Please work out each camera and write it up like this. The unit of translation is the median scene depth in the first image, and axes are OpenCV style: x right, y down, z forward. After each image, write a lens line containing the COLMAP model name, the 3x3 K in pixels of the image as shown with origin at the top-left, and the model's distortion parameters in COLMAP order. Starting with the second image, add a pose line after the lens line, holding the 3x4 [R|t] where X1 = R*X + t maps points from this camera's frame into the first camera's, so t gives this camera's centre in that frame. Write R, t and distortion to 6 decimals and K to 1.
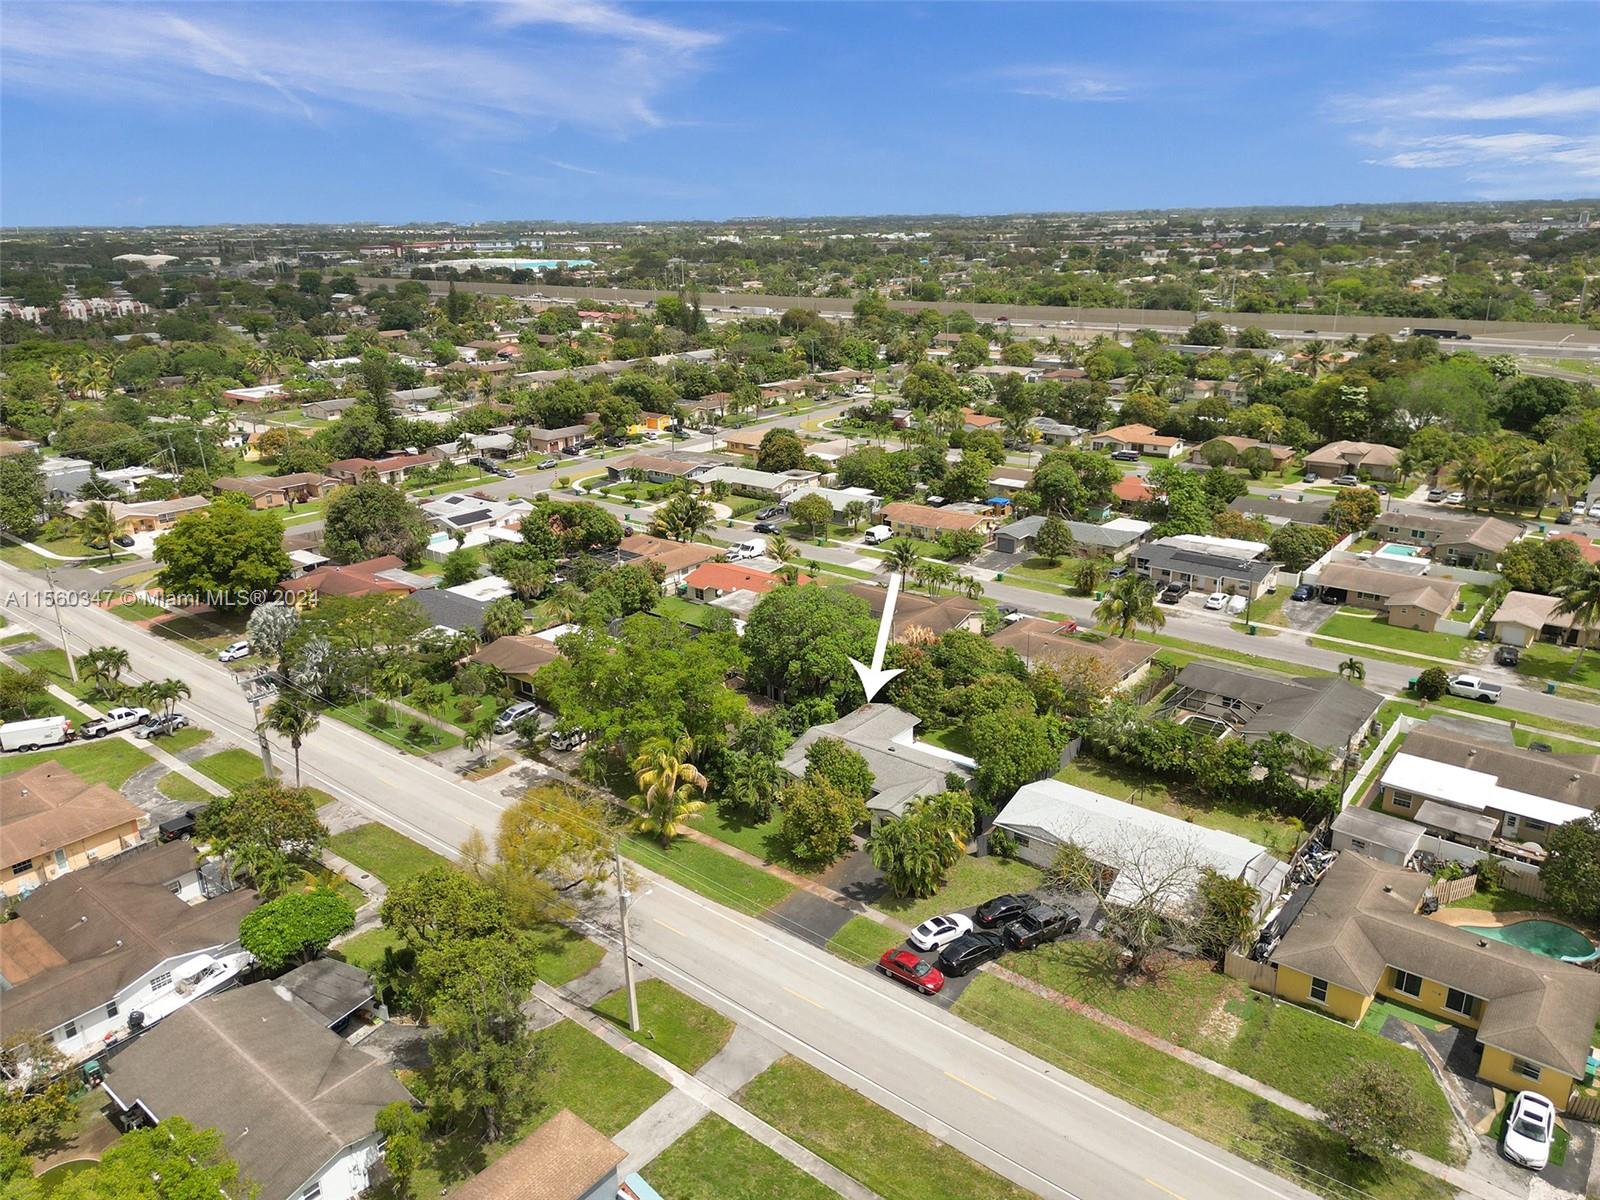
lens RADIAL K [[1122.7, 0, 797.1], [0, 1122.7, 607.7], [0, 0, 1]] dist [0.087484, -0.093070]
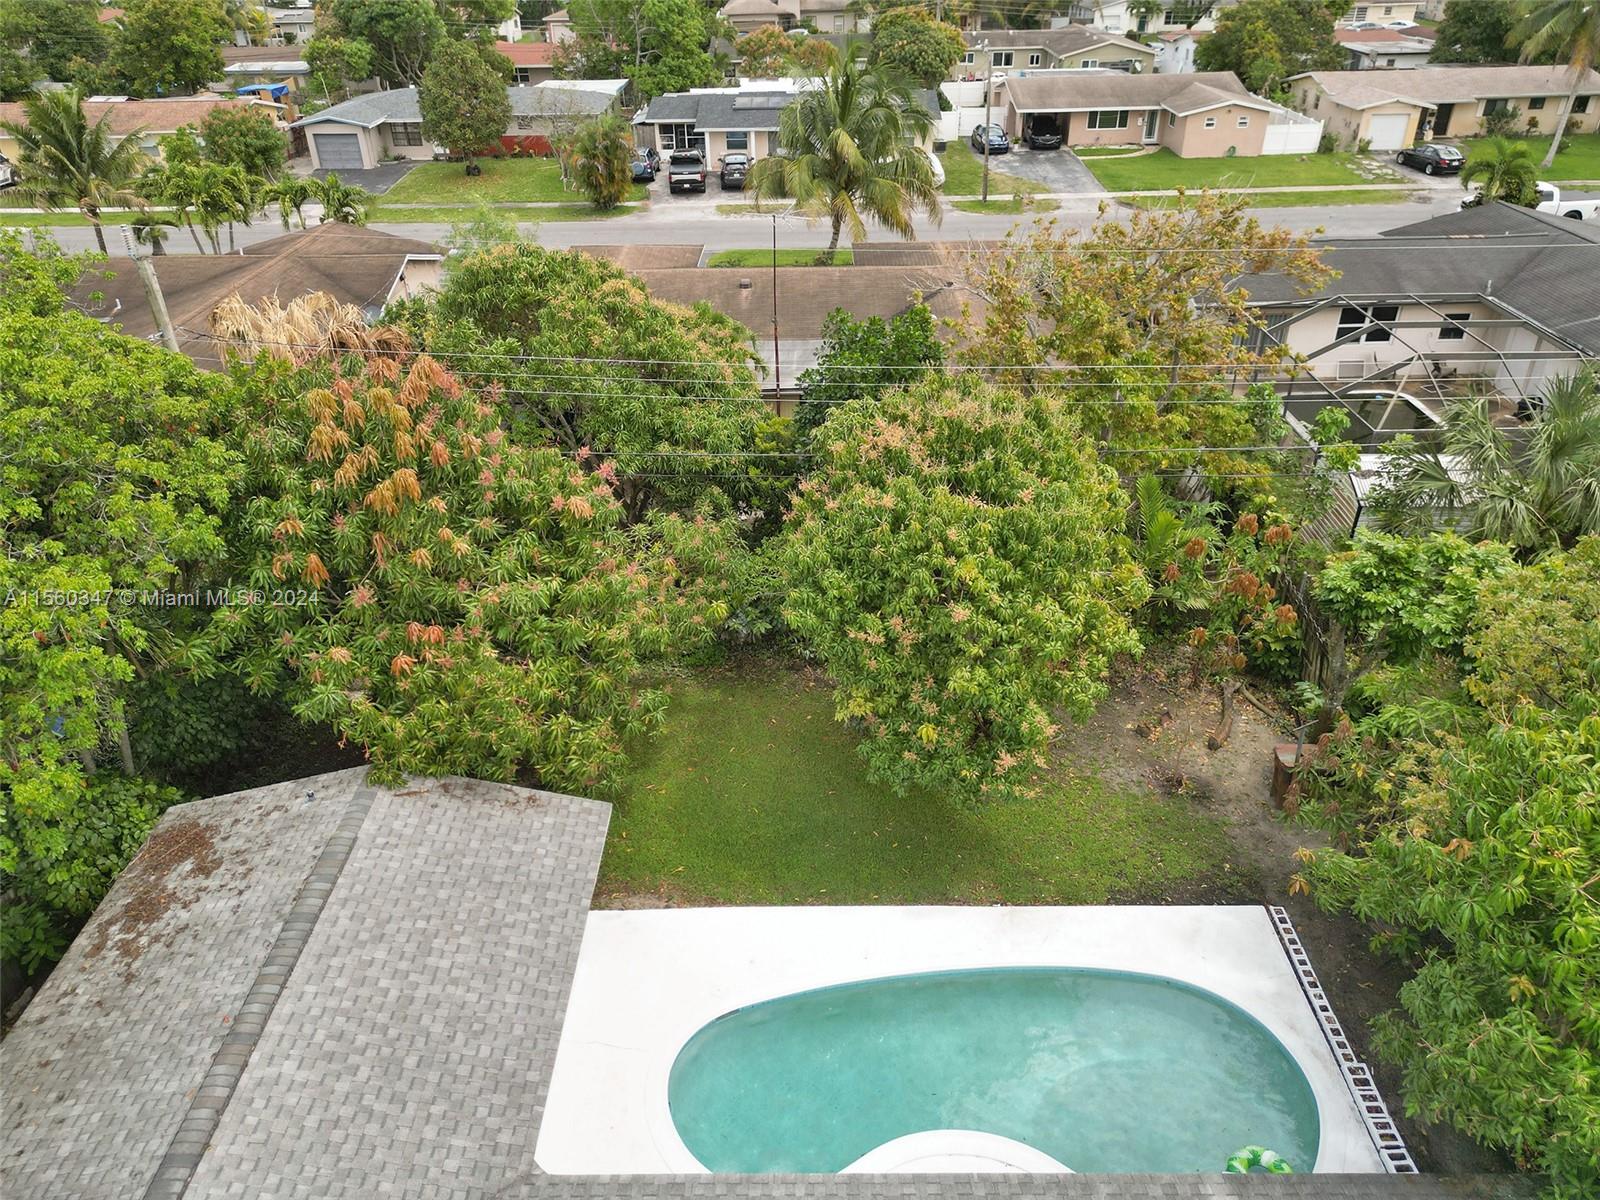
lens RADIAL K [[1128.6, 0, 795.8], [0, 1128.6, 601.5], [0, 0, 1]] dist [0.056318, -0.045125]
pose [[0.778224, -0.322610, 0.538785, 0.045314], [0.209820, 0.942228, 0.261115, 0.031938], [-0.591897, -0.090158, 0.800955, 0.679960]]
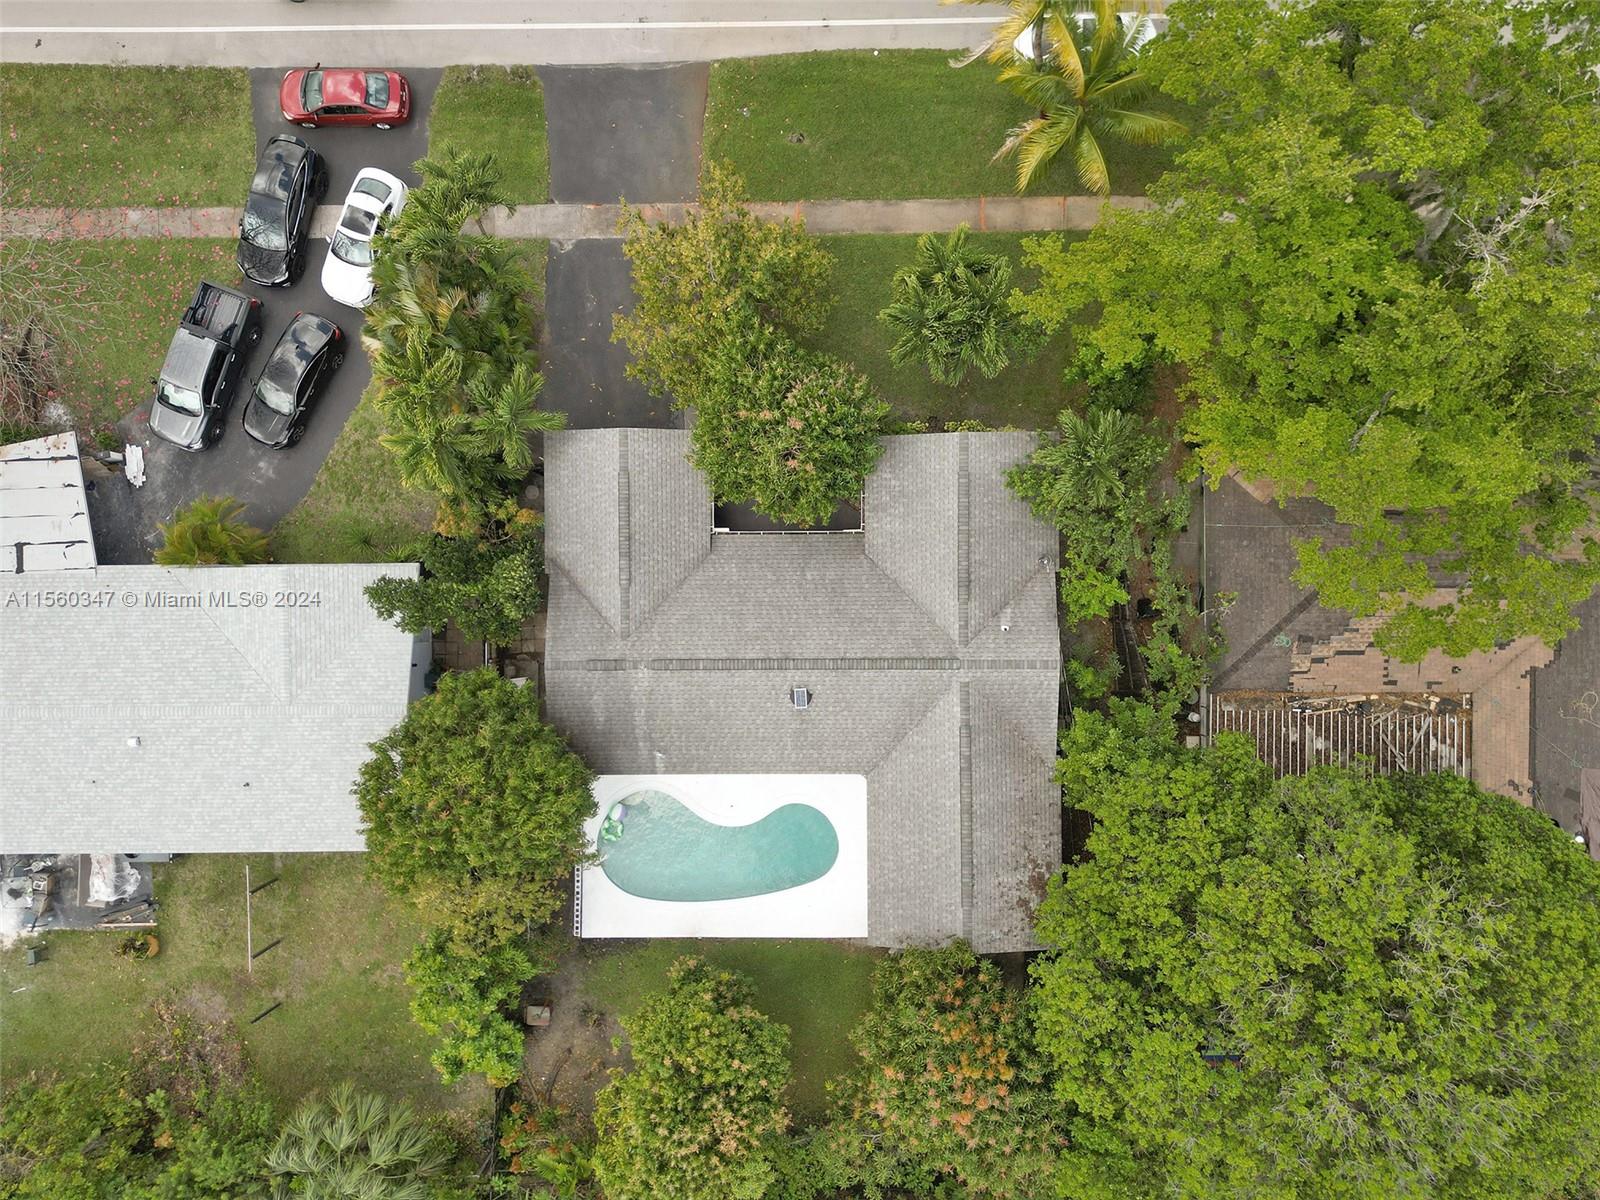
lens RADIAL K [[1122.7, 0, 797.1], [0, 1122.7, 607.7], [0, 0, 1]] dist [0.087484, -0.093070]
pose [[-0.770853, 0.635988, 0.036120, 0.039383], [-0.173022, -0.263609, 0.948985, -0.154335], [0.613065, 0.725279, 0.313244, 0.630983]]
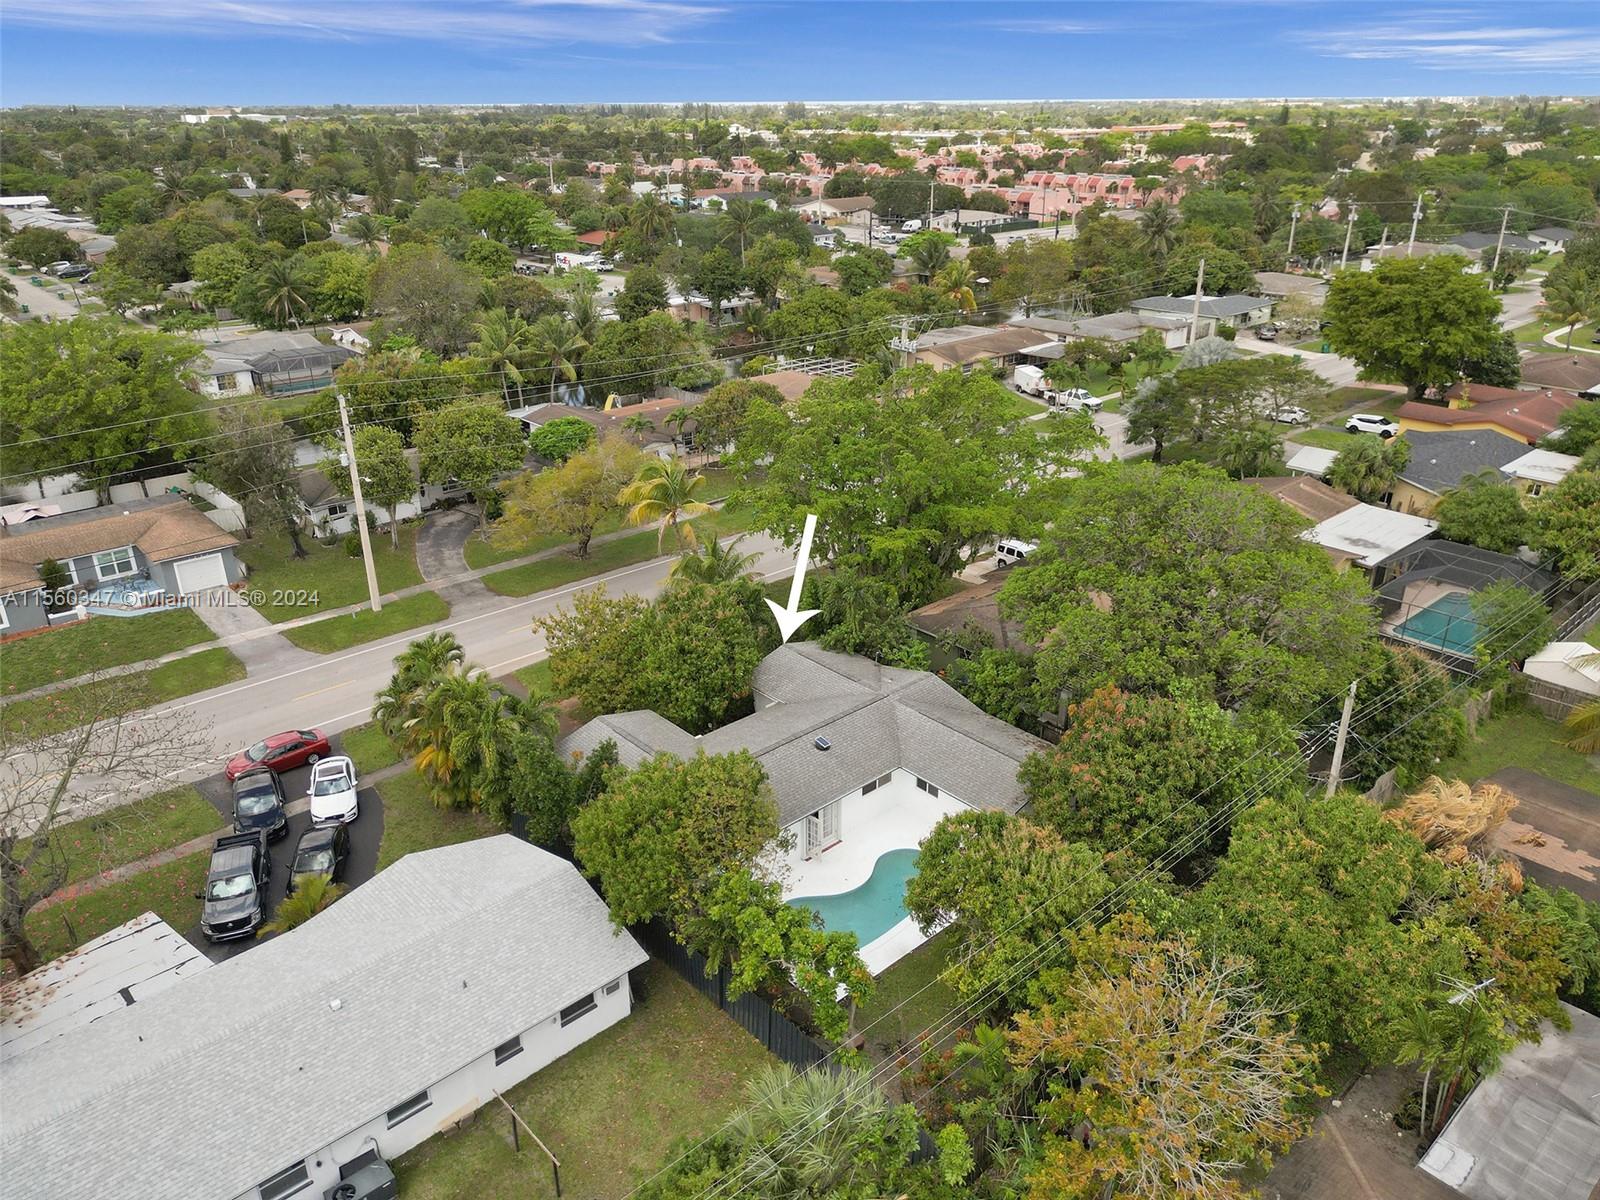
lens RADIAL K [[1122.7, 0, 797.1], [0, 1122.7, 607.7], [0, 0, 1]] dist [0.087484, -0.093070]
pose [[-0.151638, 0.415812, -0.896720, 0.363661], [-0.317722, 0.838560, 0.442571, -0.098203], [0.935980, 0.352019, 0.004955, 0.705979]]
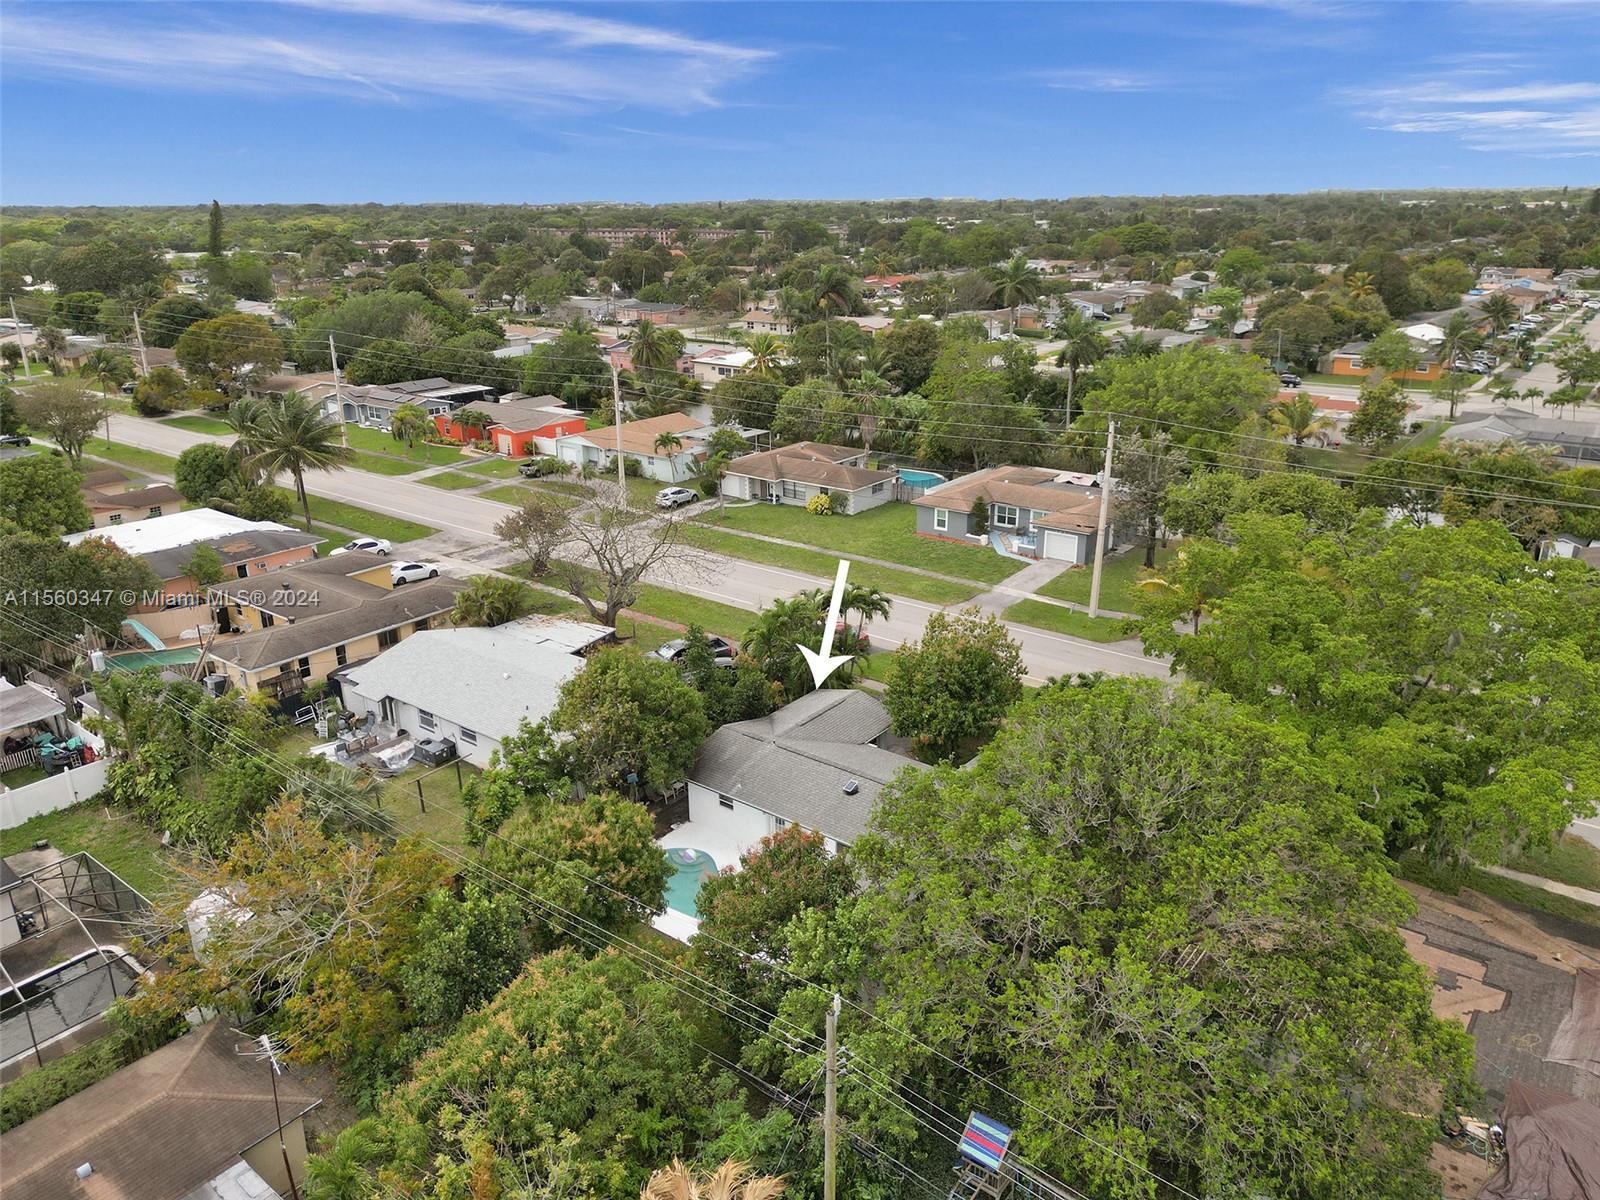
lens RADIAL K [[1122.7, 0, 797.1], [0, 1122.7, 607.7], [0, 0, 1]] dist [0.087484, -0.093070]
pose [[-0.999486, 0.031649, -0.005128, 0.079209], [0.021346, 0.776226, 0.630093, -0.175227], [0.023922, 0.629660, -0.776503, 0.968697]]
